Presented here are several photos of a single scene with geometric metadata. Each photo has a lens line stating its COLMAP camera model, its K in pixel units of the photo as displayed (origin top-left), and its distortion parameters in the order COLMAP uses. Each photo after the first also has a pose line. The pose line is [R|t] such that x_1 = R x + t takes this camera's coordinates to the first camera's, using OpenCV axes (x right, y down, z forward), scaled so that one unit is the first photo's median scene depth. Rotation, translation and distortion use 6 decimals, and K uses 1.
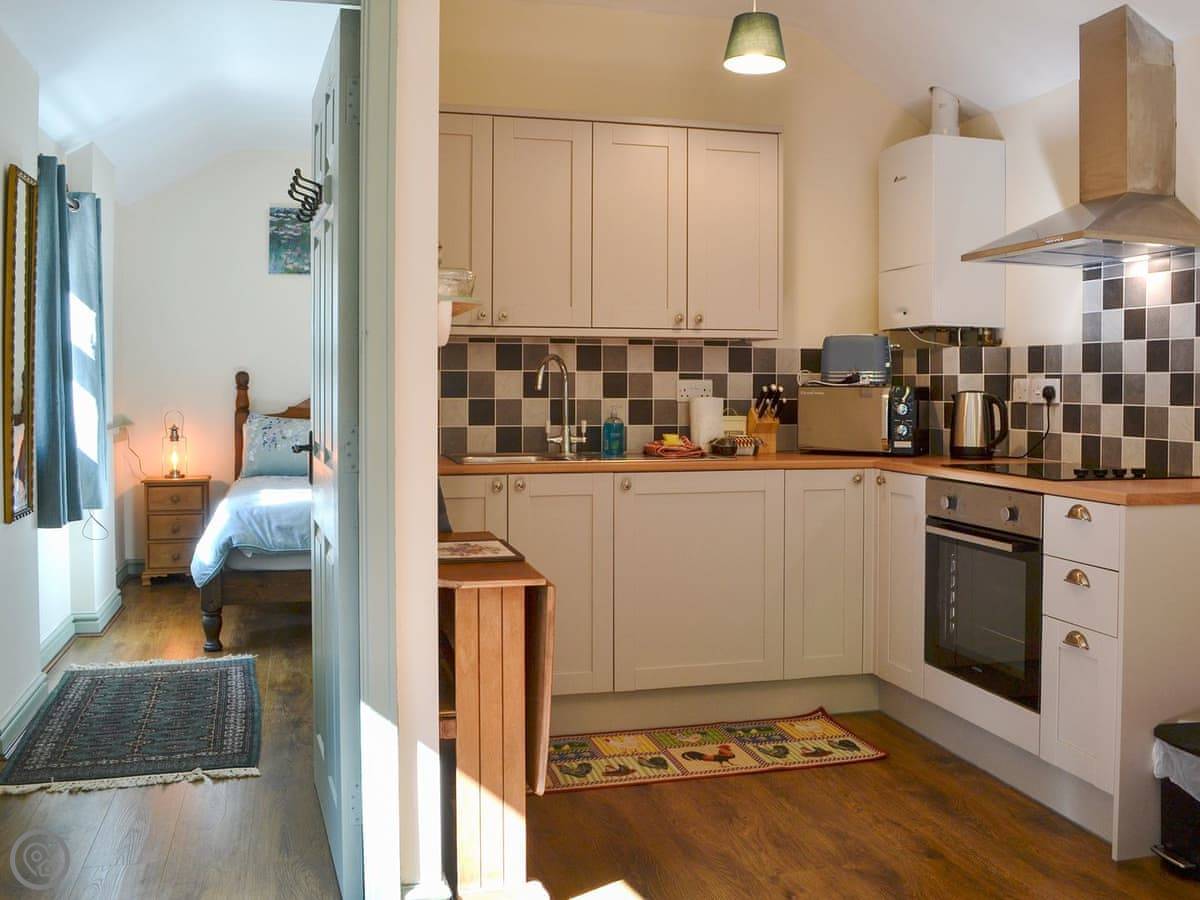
lens RADIAL K [[1140.3, 0, 581.9], [0, 1140.3, 391.0], [0, 0, 1]] dist [-0.081306, 0.016114]
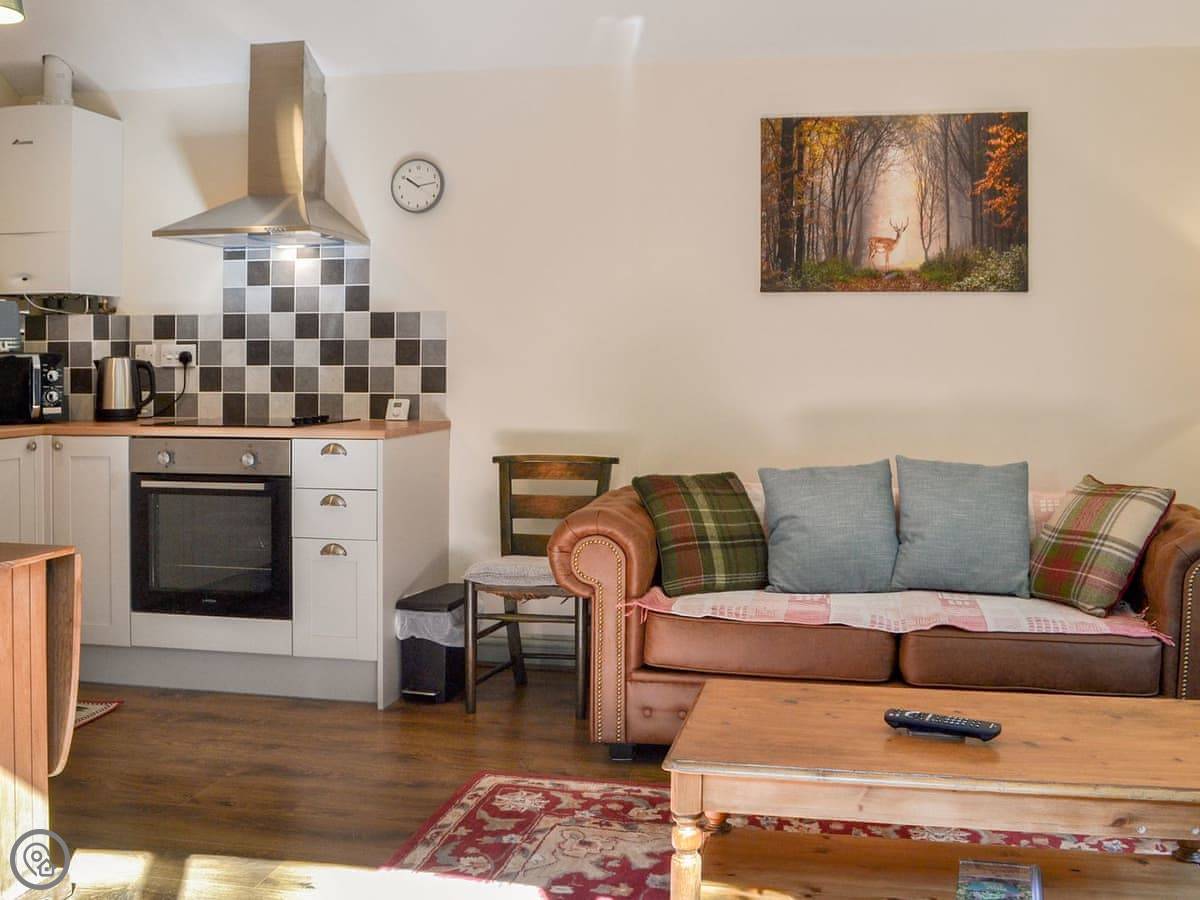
lens RADIAL K [[1185.3, 0, 699.8], [0, 1185.3, 371.1], [0, 0, 1]] dist [-0.081685, -0.000184]
pose [[0.407192, -0.019674, 0.913131, -0.472859], [0.010184, 0.999804, 0.017001, 0.000919], [-0.913286, 0.002377, 0.407313, 0.063481]]
